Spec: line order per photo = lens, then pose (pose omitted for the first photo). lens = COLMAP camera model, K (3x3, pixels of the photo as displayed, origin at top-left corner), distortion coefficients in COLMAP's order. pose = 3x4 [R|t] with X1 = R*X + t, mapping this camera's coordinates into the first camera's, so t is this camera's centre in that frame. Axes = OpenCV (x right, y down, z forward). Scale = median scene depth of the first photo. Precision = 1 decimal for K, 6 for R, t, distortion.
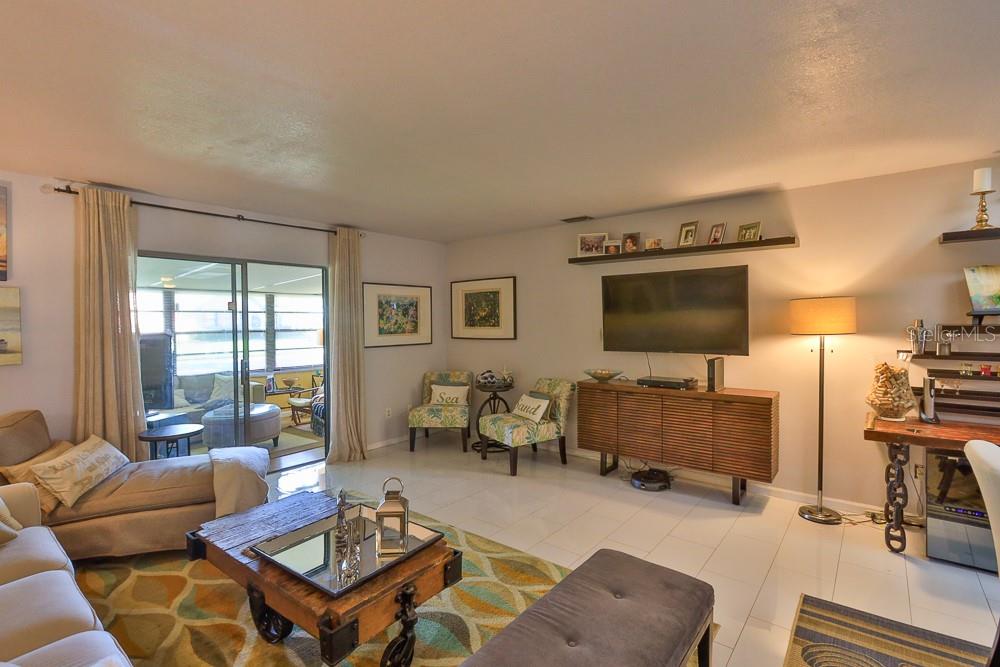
lens RADIAL K [[464.0, 0, 493.1], [0, 464.0, 331.7], [0, 0, 1]] dist [-0.004397, -0.000478]
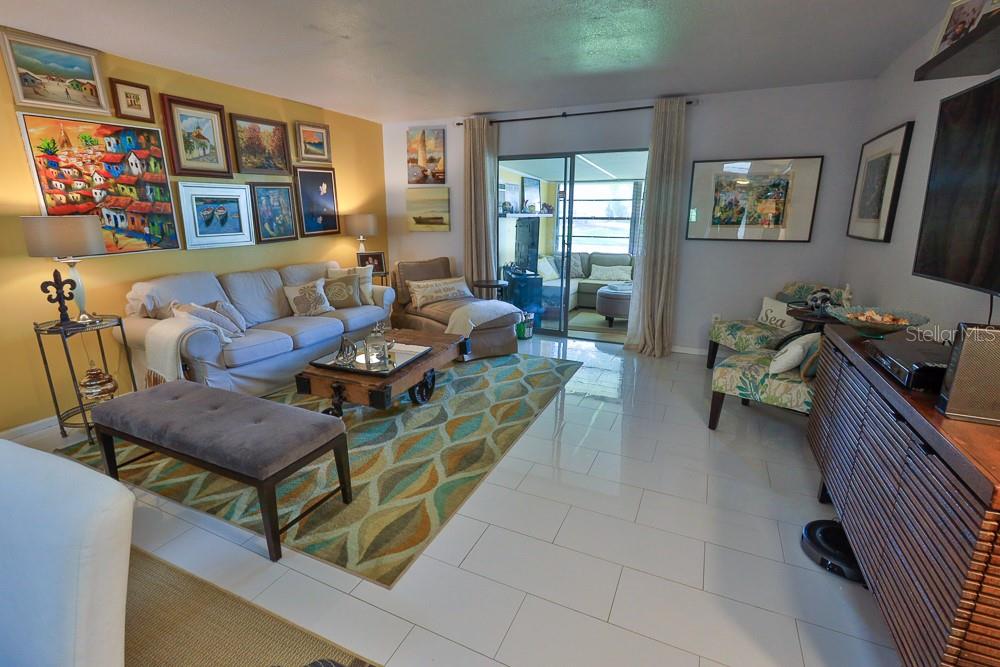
lens RADIAL K [[464.0, 0, 493.1], [0, 464.0, 331.7], [0, 0, 1]] dist [-0.004397, -0.000478]
pose [[0.259359, 0.248216, -0.933339, 0.590668], [-0.026885, 0.967890, 0.249934, -0.007234], [0.965407, -0.039729, 0.257705, 0.489251]]
